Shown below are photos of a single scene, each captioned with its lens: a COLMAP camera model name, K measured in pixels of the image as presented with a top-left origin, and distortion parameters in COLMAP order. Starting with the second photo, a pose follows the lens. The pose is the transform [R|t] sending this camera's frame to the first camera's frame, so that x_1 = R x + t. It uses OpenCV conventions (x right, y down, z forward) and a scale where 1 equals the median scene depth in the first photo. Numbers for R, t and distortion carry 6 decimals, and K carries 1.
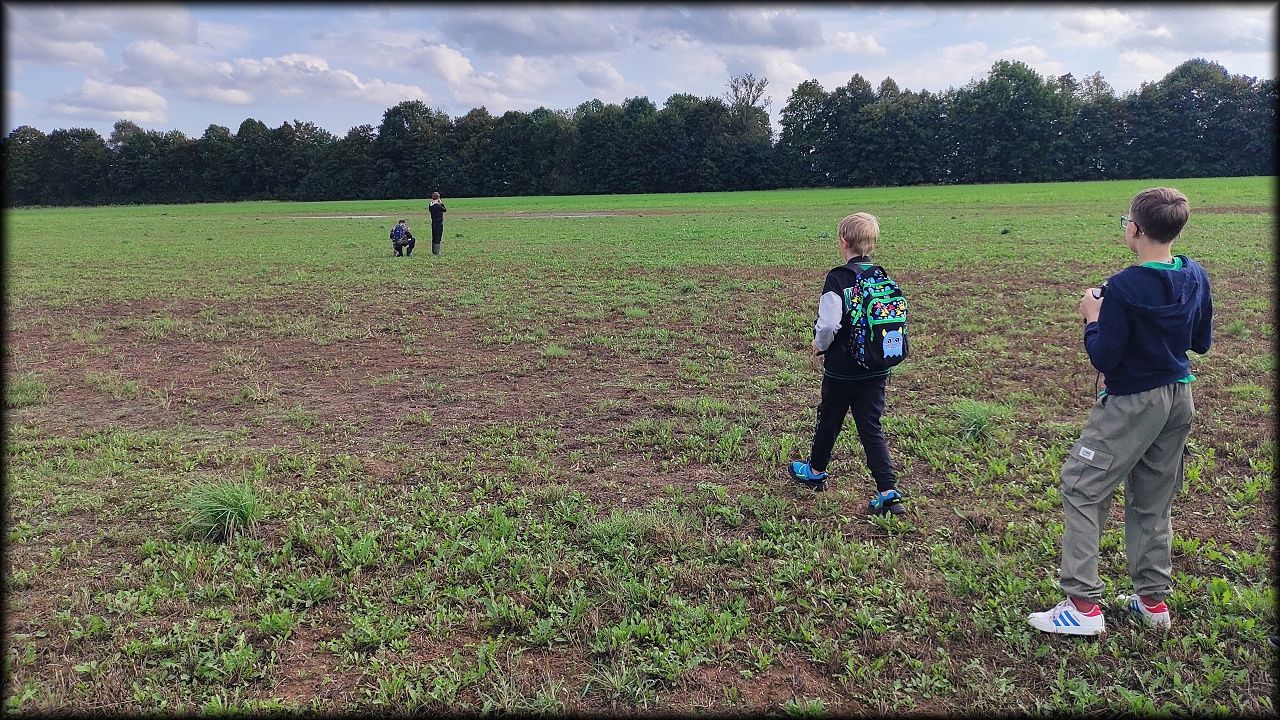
lens RADIAL K [[975.7, 0, 698.6], [0, 975.7, 359.8], [0, 0, 1]] dist [0.012256, -0.000373]
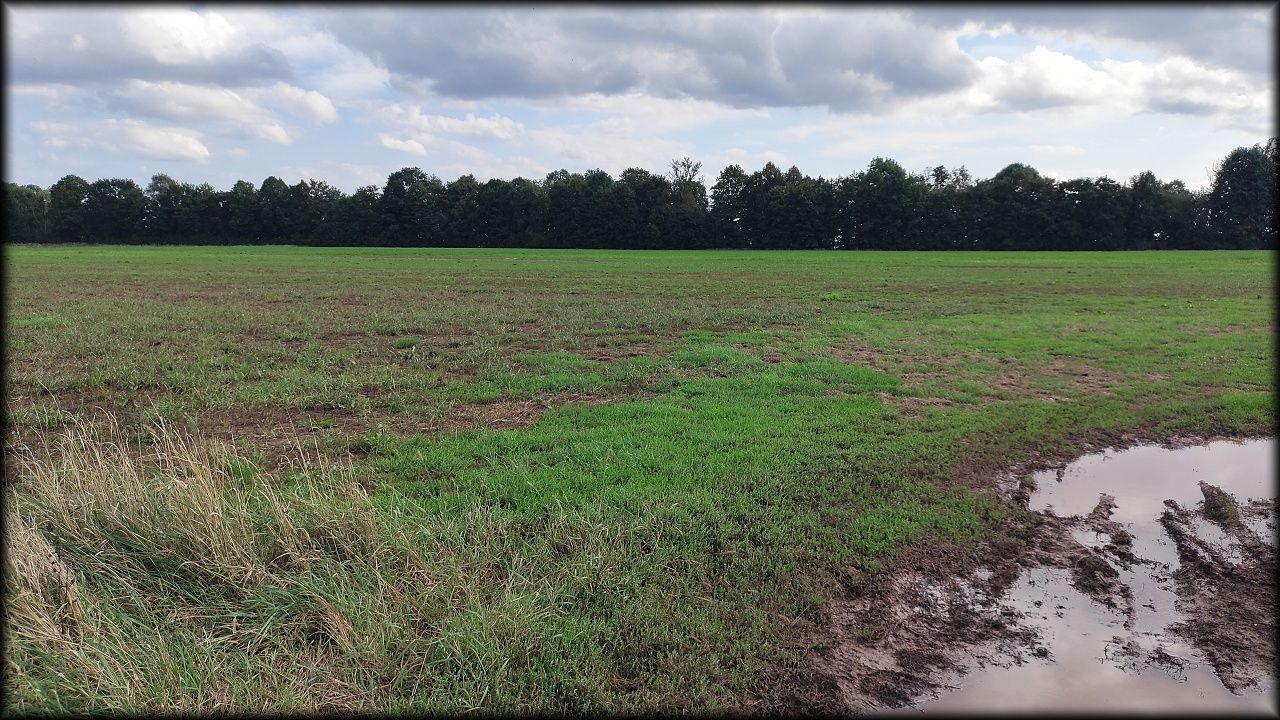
lens RADIAL K [[975.7, 0, 698.6], [0, 975.7, 359.8], [0, 0, 1]] dist [0.012256, -0.000373]
pose [[0.998577, 0.026397, 0.046343, 0.013277], [-0.023689, 0.998033, -0.058035, 0.036599], [-0.047784, 0.056855, 0.997238, -0.219595]]
